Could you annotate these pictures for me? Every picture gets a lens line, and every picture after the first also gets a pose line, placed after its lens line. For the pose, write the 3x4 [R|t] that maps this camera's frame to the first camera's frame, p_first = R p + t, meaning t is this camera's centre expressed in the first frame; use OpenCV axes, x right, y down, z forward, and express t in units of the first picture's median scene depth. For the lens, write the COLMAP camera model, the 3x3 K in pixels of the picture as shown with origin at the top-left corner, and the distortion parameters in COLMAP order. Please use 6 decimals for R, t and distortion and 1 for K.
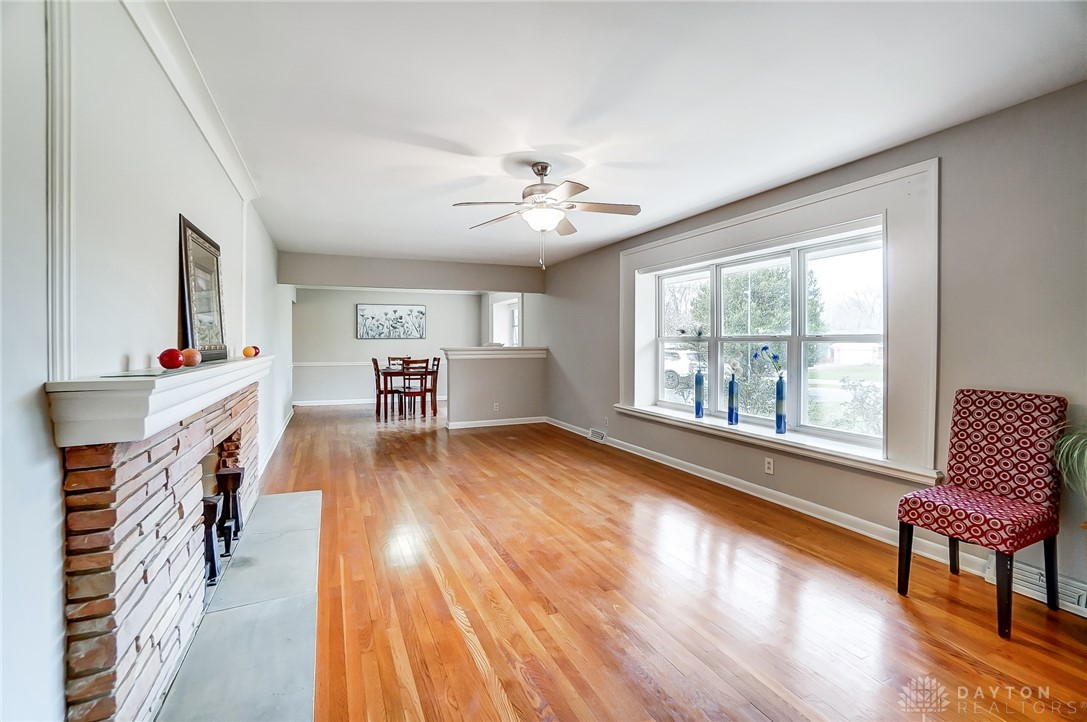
lens RADIAL K [[485.1, 0, 539.1], [0, 485.1, 345.8], [0, 0, 1]] dist [-0.040192, 0.000240]
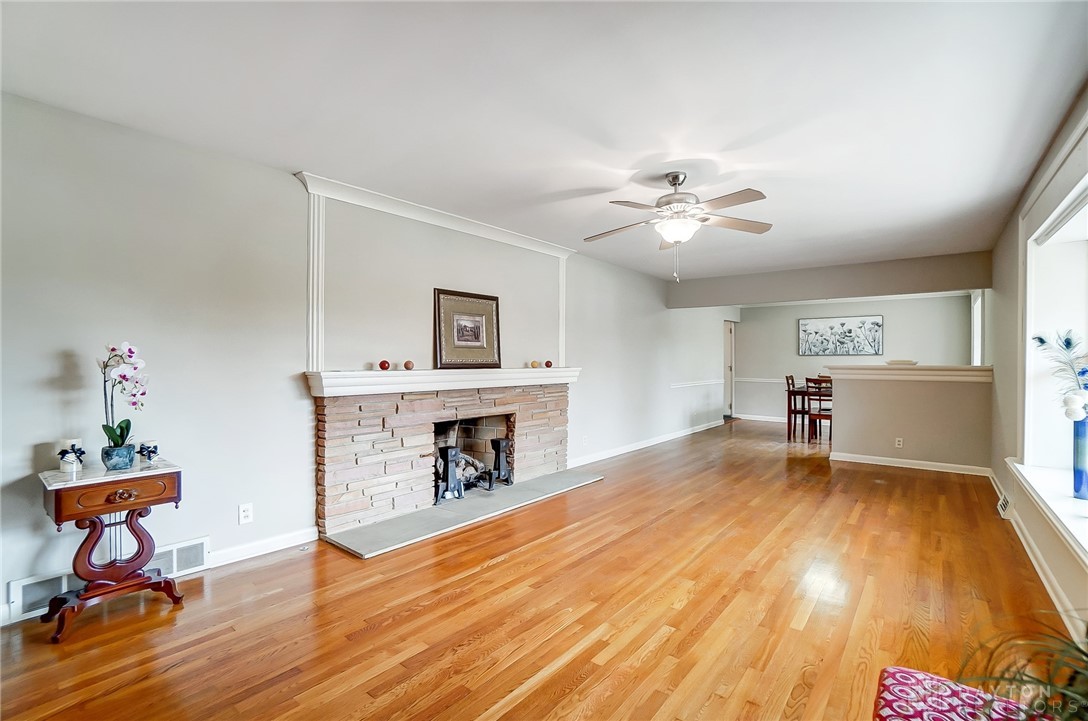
lens RADIAL K [[494.3, 0, 544.0], [0, 494.3, 360.5], [0, 0, 1]] dist [-0.044181, 0.000022]
pose [[0.469779, 0.005080, -0.882770, 0.601939], [-0.009974, 0.999950, 0.000447, 0.000261], [0.882728, 0.008595, 0.469806, 0.248552]]
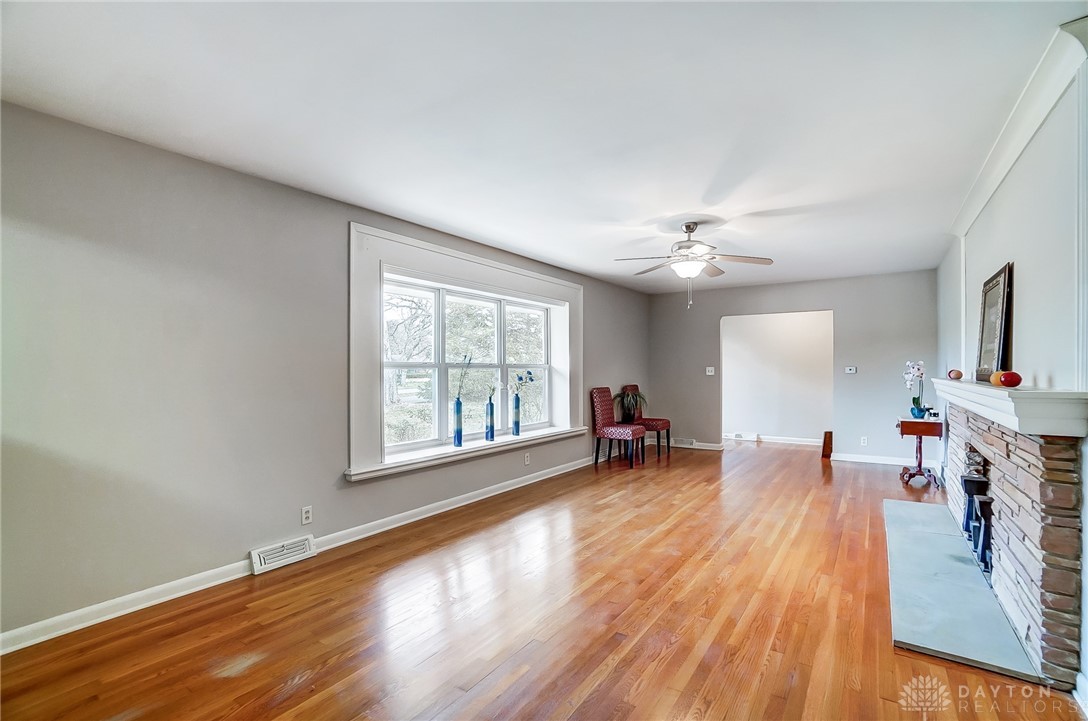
lens RADIAL K [[487.5, 0, 549.8], [0, 487.5, 373.0], [0, 0, 1]] dist [-0.036162, 0.000001]
pose [[-0.536349, -0.002016, 0.843994, -0.685701], [0.007512, 0.999946, 0.007163, -0.004450], [-0.843963, 0.010182, -0.536305, 1.585537]]
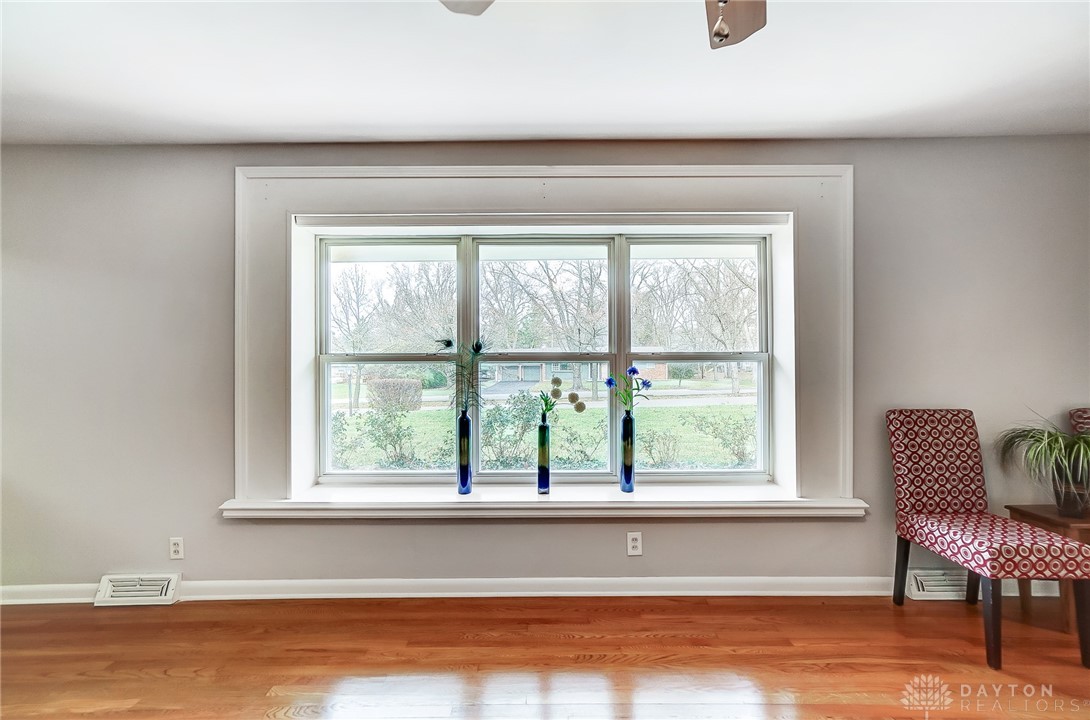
lens RADIAL K [[466.4, 0, 545.0], [0, 466.4, 360.0], [0, 0, 1]] dist [0.000149, 0.000439]
pose [[0.396587, 0.004882, 0.917984, -0.169825], [0.009721, 0.999907, -0.009517, -0.005340], [-0.917946, 0.012698, 0.396502, 0.797371]]
